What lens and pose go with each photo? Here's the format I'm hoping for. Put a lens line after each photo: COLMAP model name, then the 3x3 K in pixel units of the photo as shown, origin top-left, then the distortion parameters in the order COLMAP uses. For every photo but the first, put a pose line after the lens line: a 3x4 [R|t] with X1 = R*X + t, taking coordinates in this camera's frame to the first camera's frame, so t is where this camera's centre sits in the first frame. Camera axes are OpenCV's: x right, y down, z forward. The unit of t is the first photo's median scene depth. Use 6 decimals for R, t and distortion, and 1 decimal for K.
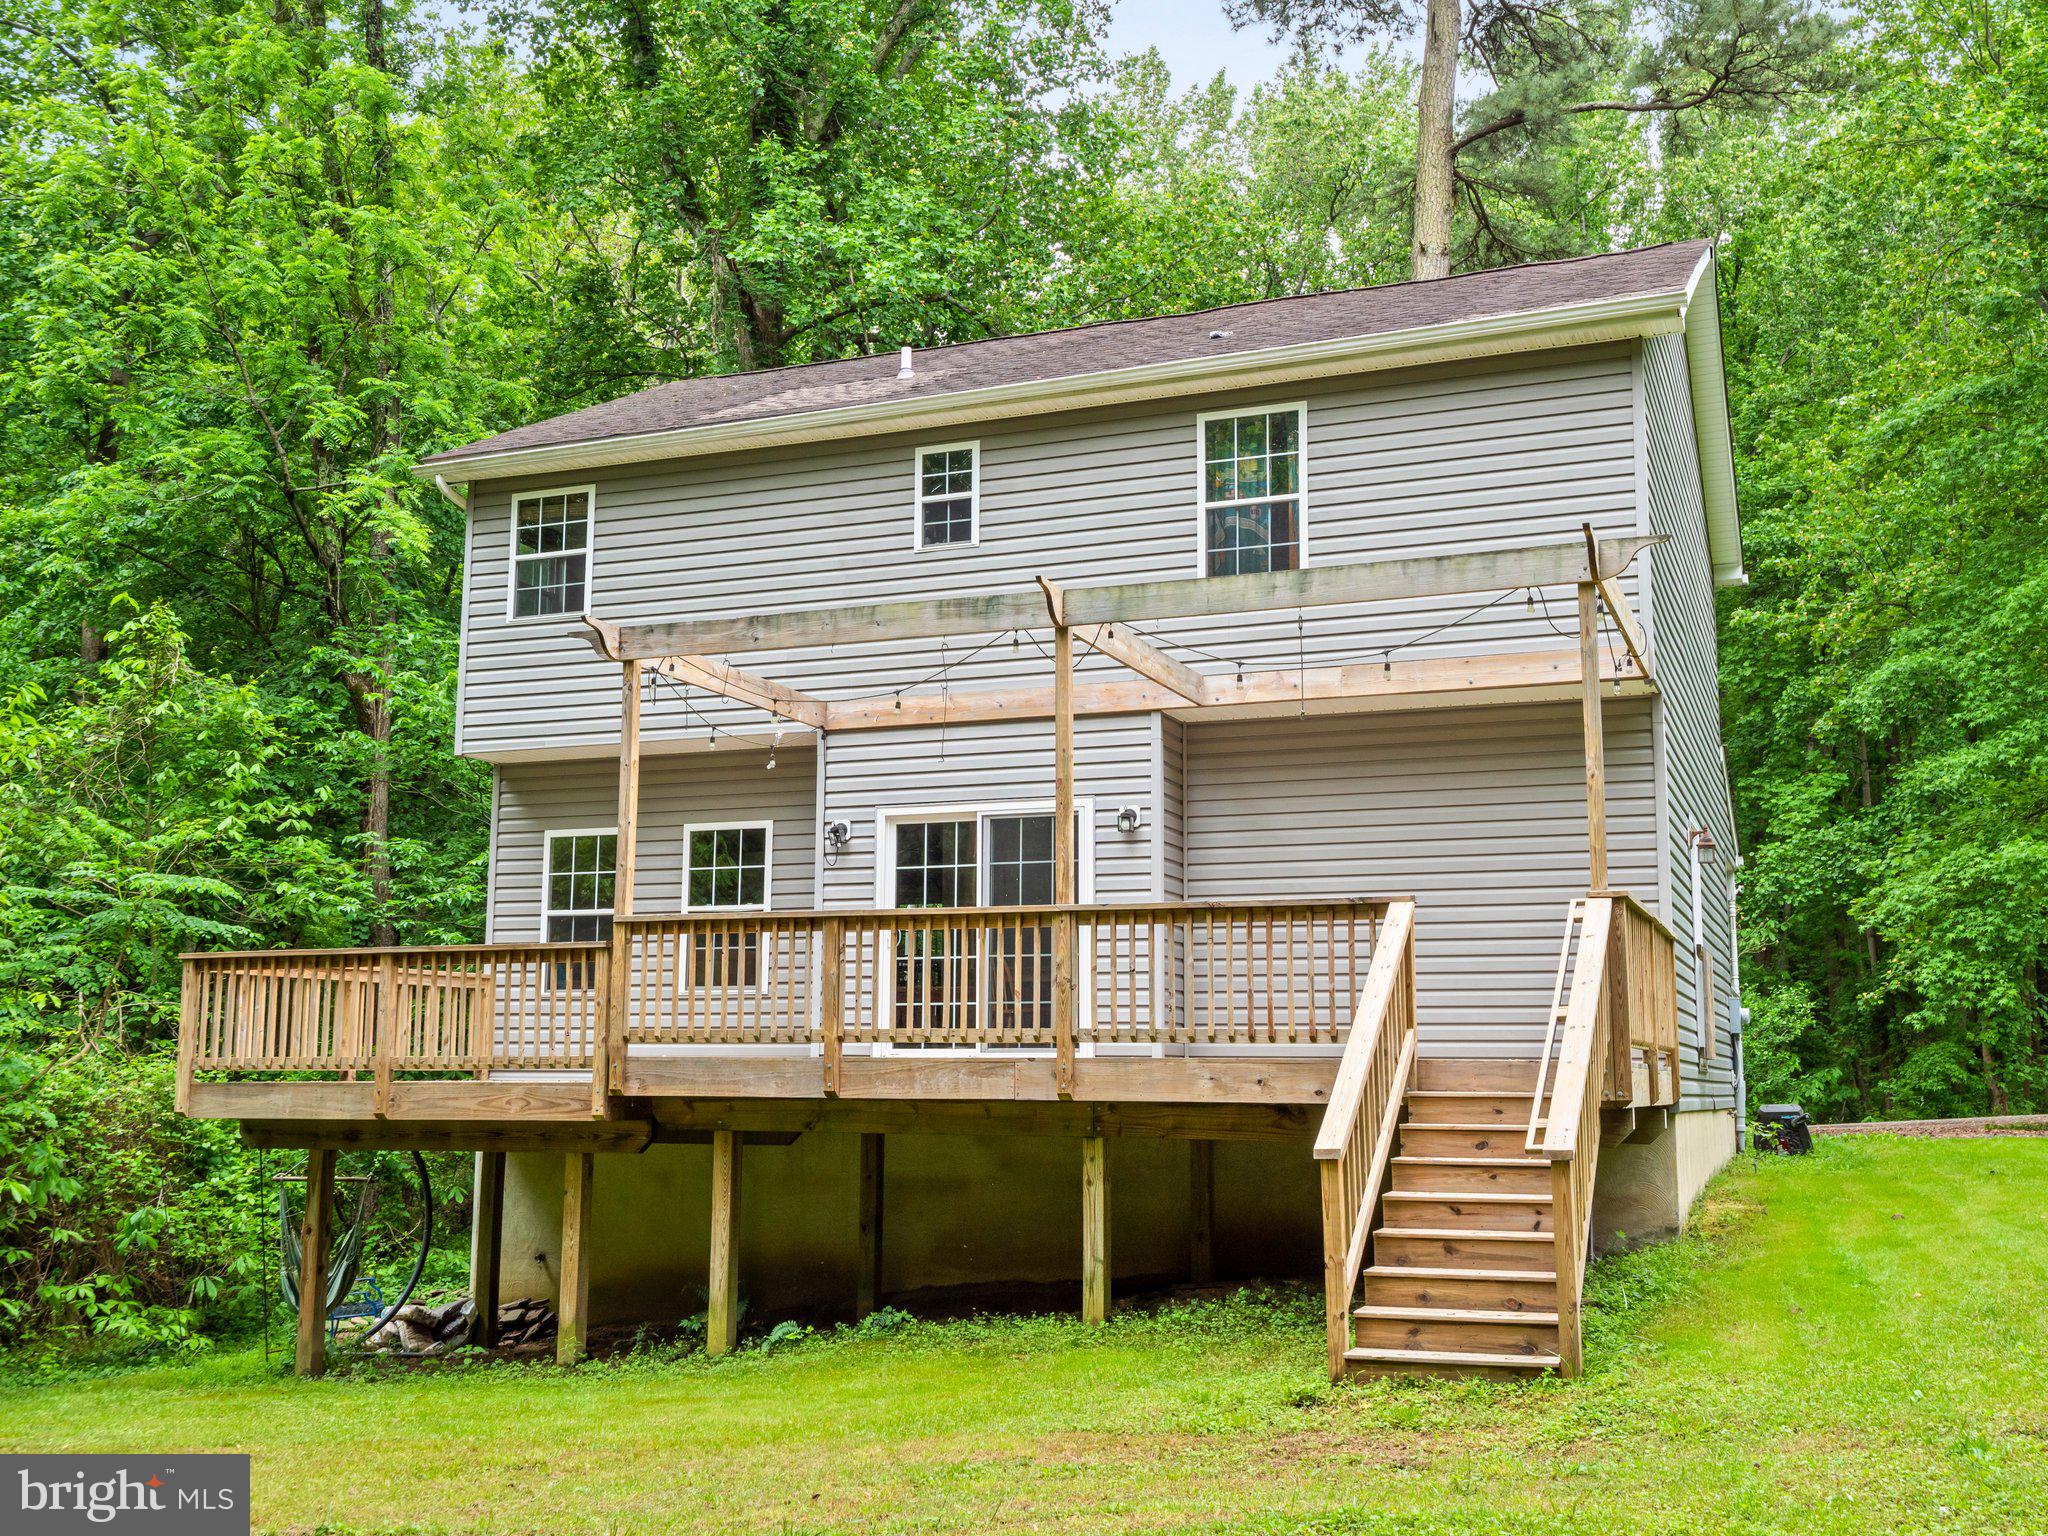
lens RADIAL K [[2077.0, 0, 1027.4], [0, 2077.0, 769.8], [0, 0, 1]] dist [0.018971, 0.000000]
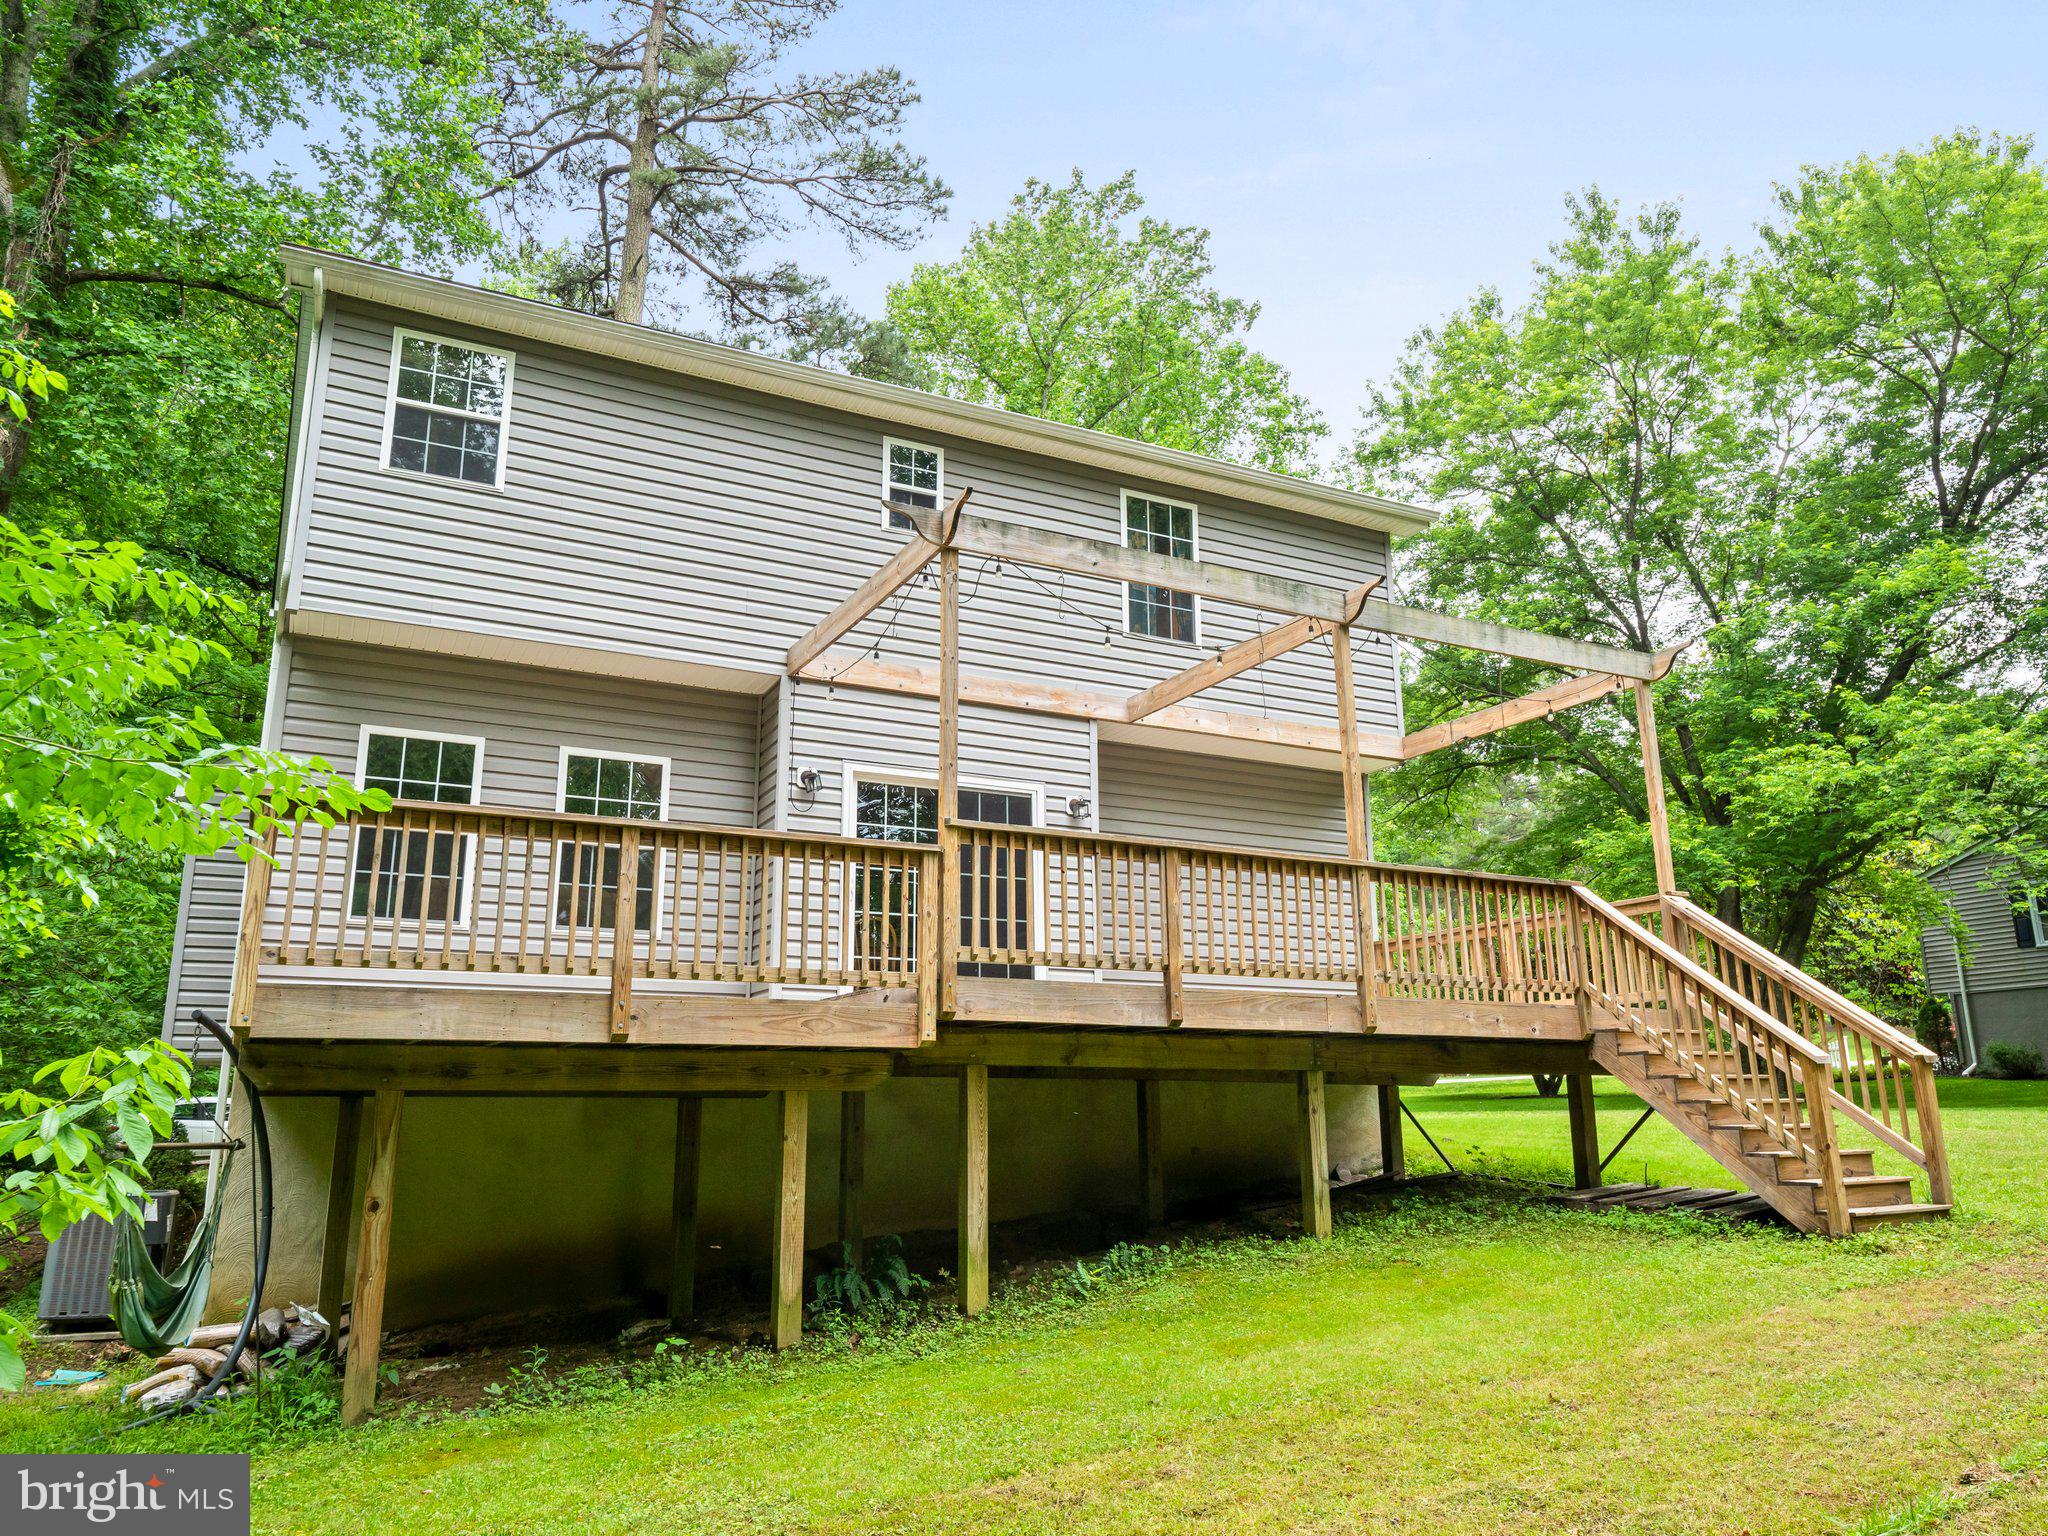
lens RADIAL K [[1469.5, 0, 1020.3], [0, 1469.5, 753.5], [0, 0, 1]] dist [-0.010588, 0.012315]
pose [[0.648741, 0.179614, 0.739509, -0.535692], [-0.102105, 0.983505, -0.149305, 0.110254], [-0.754128, 0.021353, 0.656380, 0.457022]]
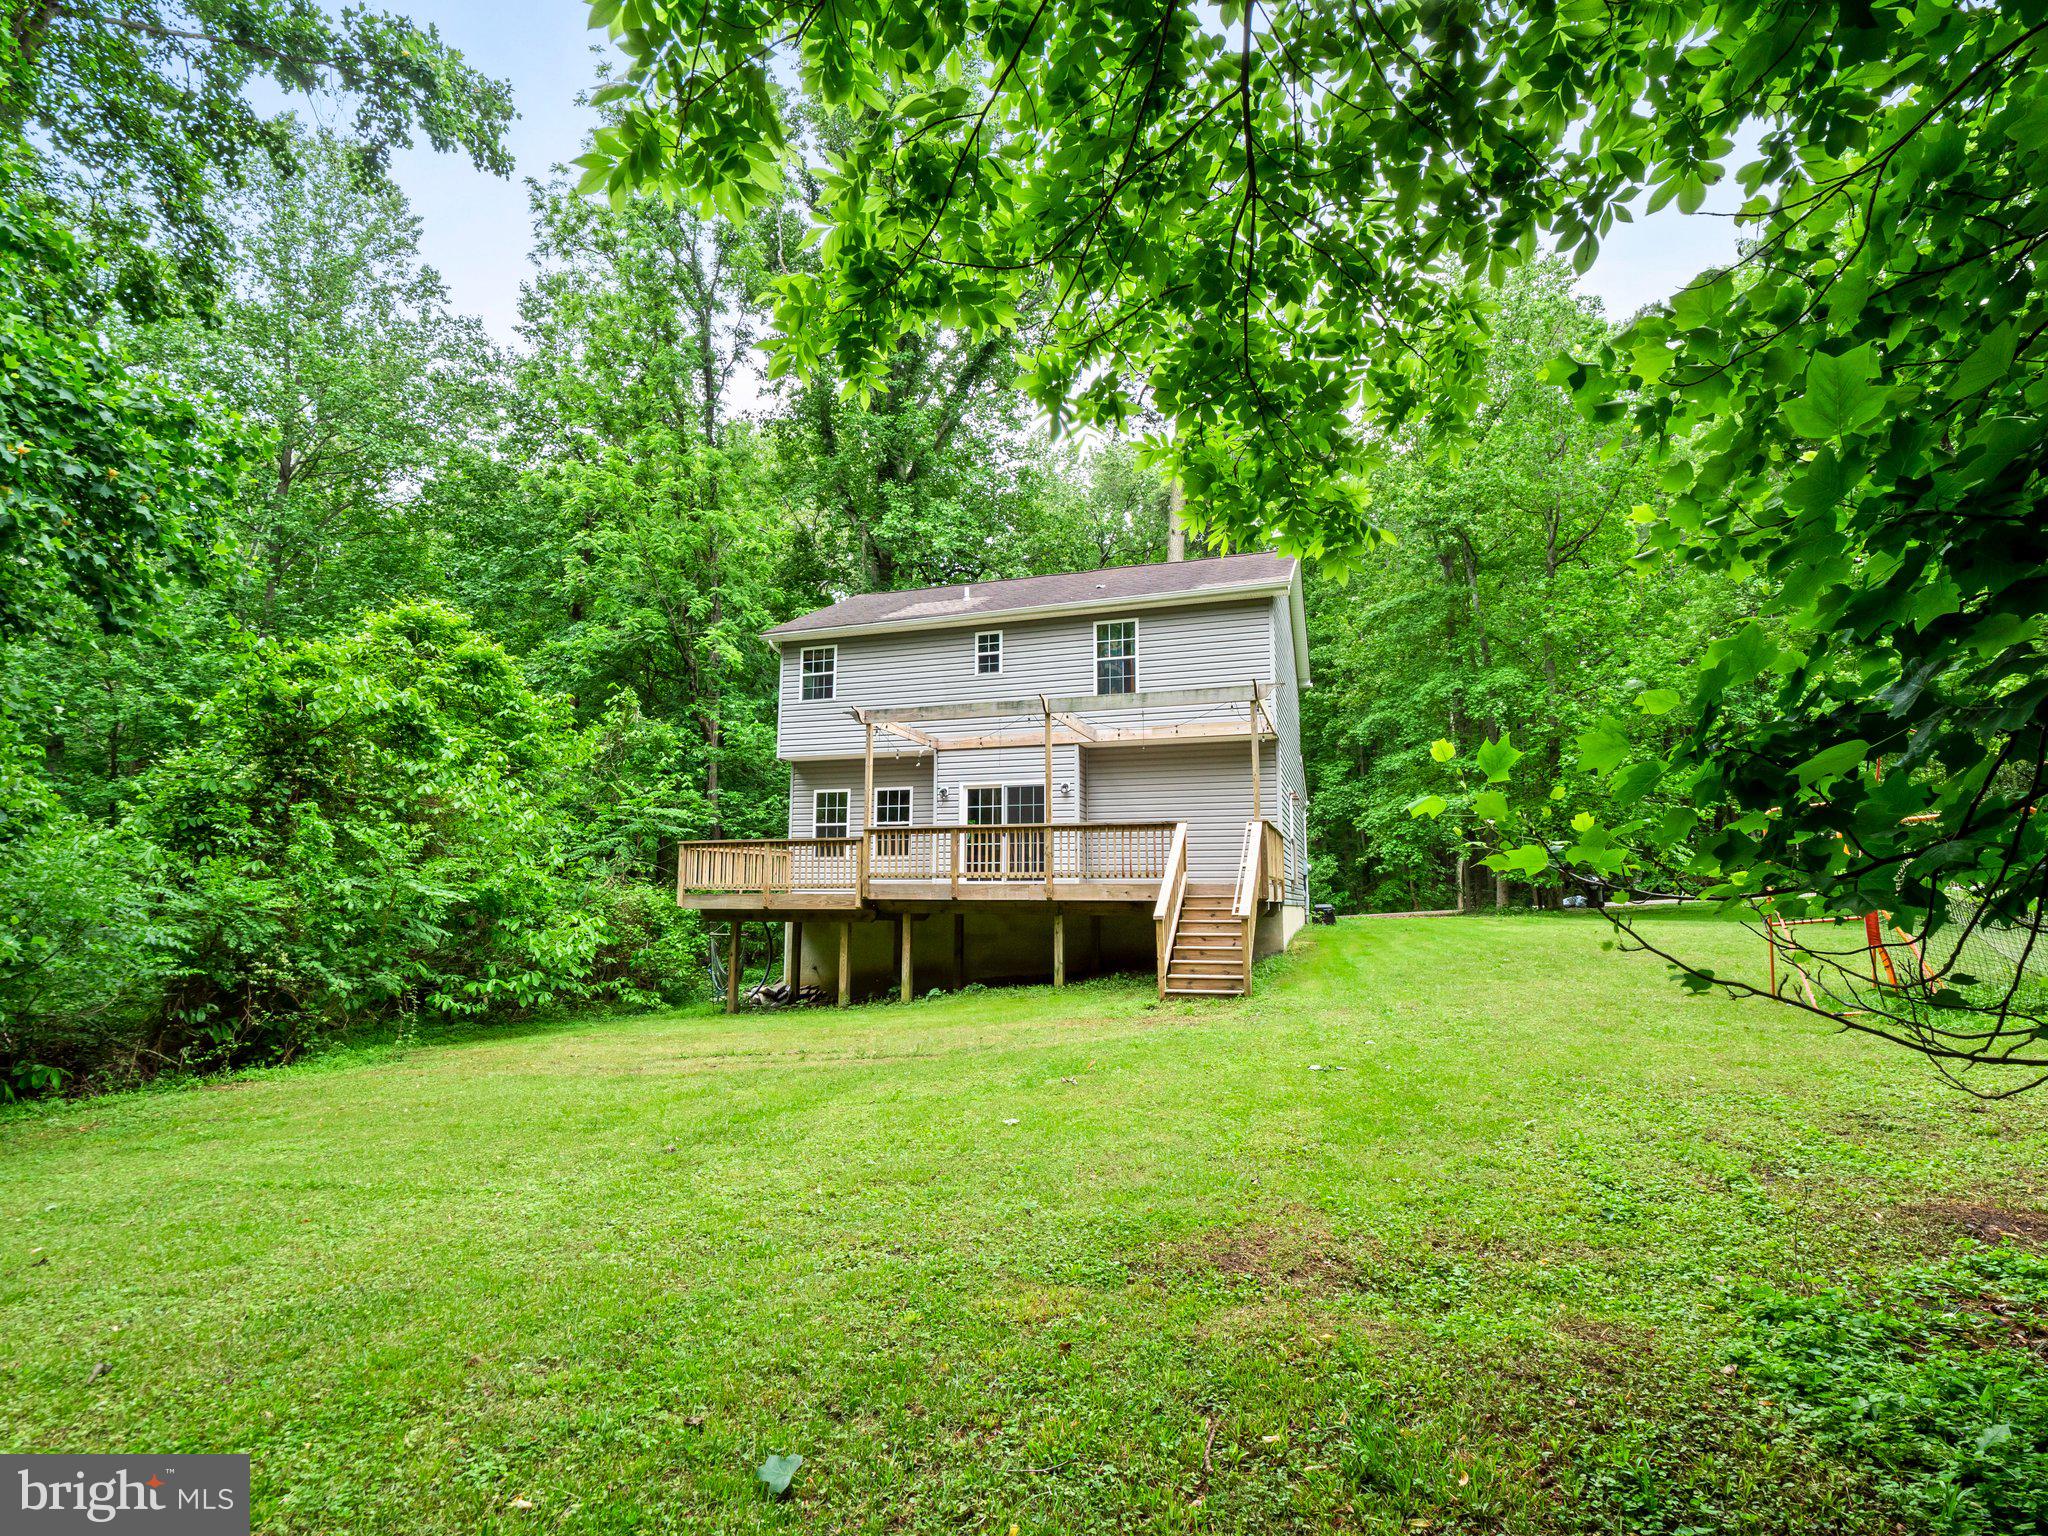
lens RADIAL K [[995.3, 0, 1021.3], [0, 995.3, 773.5], [0, 0, 1]] dist [-0.018260, 0.003592]
pose [[0.998697, 0.004011, 0.050875, -0.058587], [-0.005111, 0.999755, 0.021516, -0.016657], [-0.050776, -0.021748, 0.998473, -0.158810]]
